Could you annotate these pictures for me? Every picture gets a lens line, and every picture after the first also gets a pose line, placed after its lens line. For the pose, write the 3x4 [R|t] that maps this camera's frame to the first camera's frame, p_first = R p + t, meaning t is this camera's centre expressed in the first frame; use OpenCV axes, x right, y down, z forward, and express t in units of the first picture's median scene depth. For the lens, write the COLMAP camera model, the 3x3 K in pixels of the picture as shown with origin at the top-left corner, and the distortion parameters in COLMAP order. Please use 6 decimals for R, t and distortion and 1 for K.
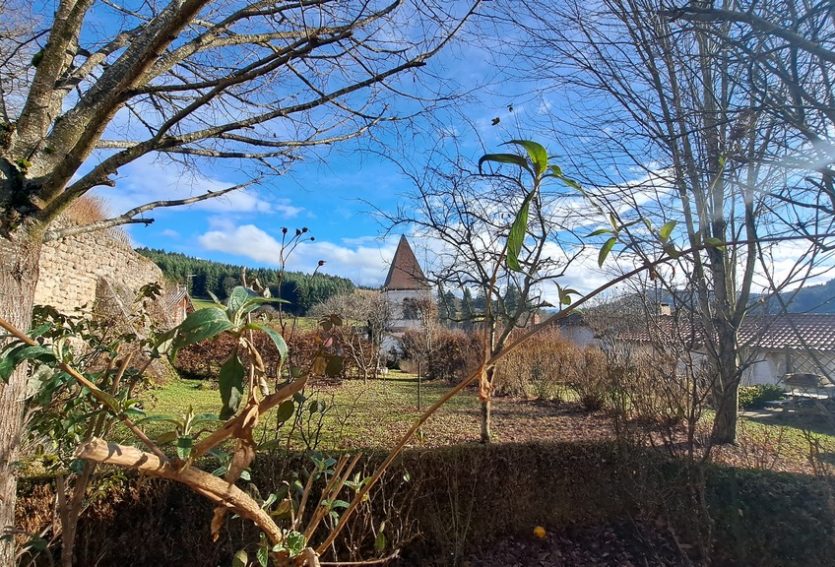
lens RADIAL K [[395.1, 0, 417.5], [0, 395.1, 283.5], [0, 0, 1]] dist [-0.018629, -0.000236]
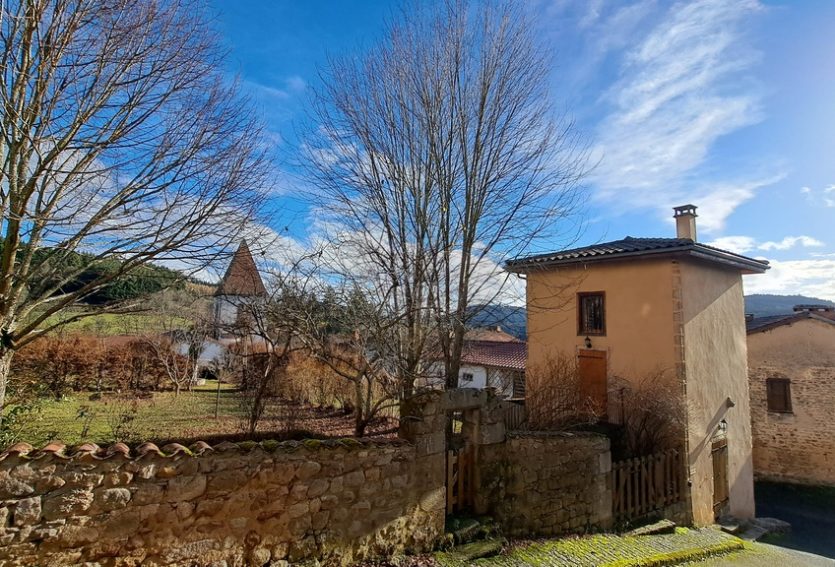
lens RADIAL K [[395.1, 0, 417.5], [0, 395.1, 283.5], [0, 0, 1]] dist [-0.018629, -0.000236]
pose [[0.926582, 0.087873, 0.365683, 0.073315], [-0.084938, 0.996094, -0.024142, -0.107424], [-0.366376, -0.008691, 0.930426, -0.329423]]
